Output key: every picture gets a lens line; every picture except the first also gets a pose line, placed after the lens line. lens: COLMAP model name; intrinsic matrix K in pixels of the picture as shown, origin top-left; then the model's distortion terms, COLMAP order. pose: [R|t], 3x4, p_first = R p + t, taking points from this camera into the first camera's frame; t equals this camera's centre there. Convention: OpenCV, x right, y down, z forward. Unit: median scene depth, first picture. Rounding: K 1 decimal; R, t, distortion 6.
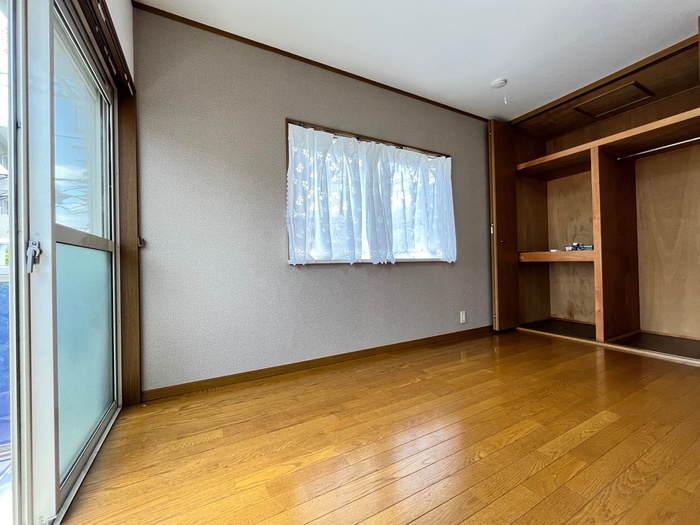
lens RADIAL K [[285.6, 0, 349.2], [0, 285.6, 262.4], [0, 0, 1]] dist [-0.002858, 0.000445]
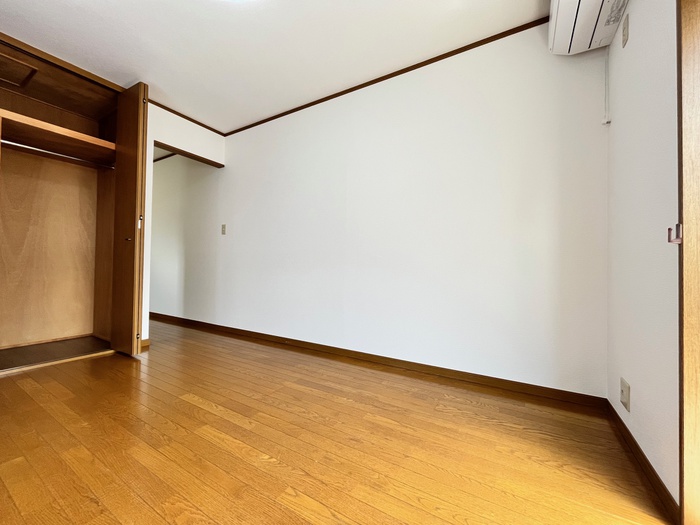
lens RADIAL K [[285.6, 0, 349.3], [0, 285.6, 261.8], [0, 0, 1]] dist [-0.002858, 0.000445]
pose [[-0.510895, 0.032182, 0.859040, -0.246830], [-0.005767, 0.999148, -0.040861, 0.009707], [-0.859624, -0.025829, -0.510274, 0.548873]]
